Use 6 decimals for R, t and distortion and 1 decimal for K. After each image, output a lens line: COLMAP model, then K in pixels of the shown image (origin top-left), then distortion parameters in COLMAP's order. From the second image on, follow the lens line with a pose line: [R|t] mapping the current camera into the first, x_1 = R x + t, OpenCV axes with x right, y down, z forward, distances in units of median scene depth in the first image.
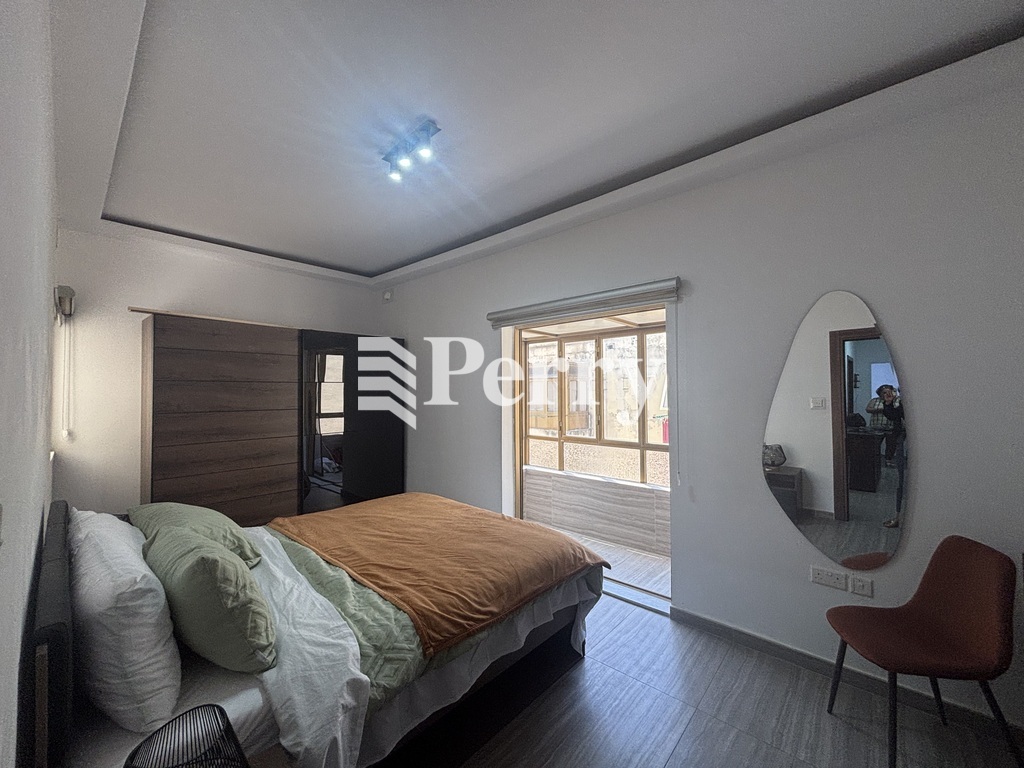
lens RADIAL K [[414.8, 0, 513.5], [0, 414.8, 384.8], [0, 0, 1]] dist [0.002295, 0.001014]
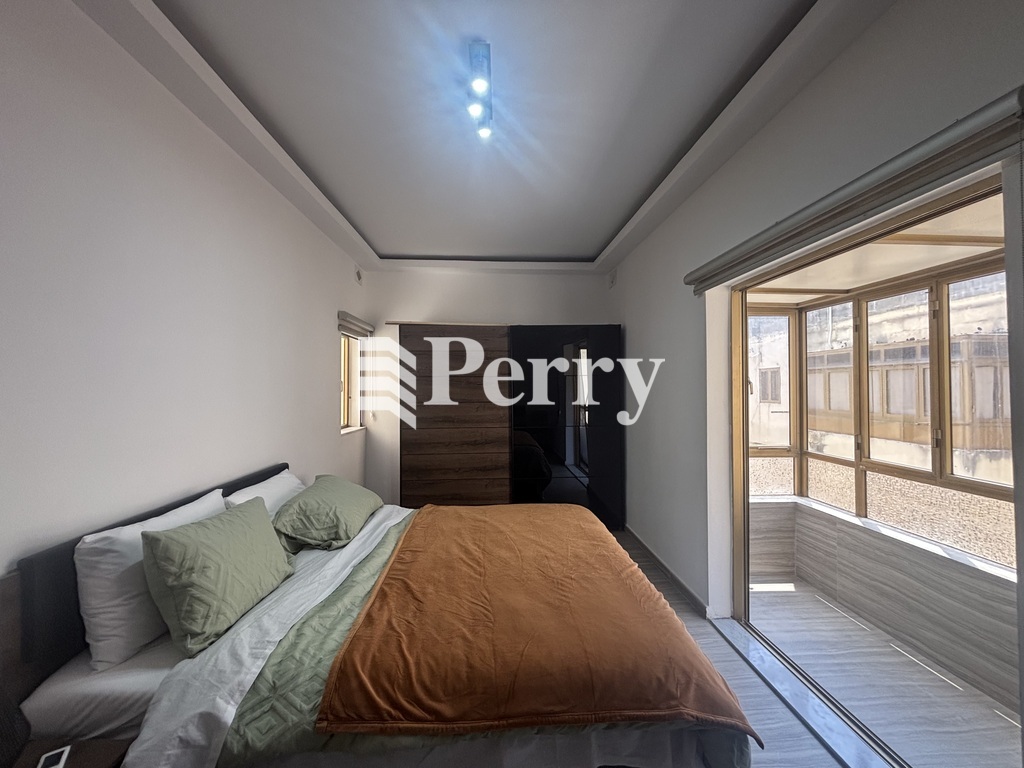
lens RADIAL K [[414.8, 0, 510.2], [0, 414.8, 383.9], [0, 0, 1]] dist [0.002295, 0.001014]
pose [[0.709698, -0.003165, -0.704499, 0.373551], [0.012694, 0.999885, 0.008295, 0.006924], [0.704392, -0.014830, 0.709657, 0.452172]]
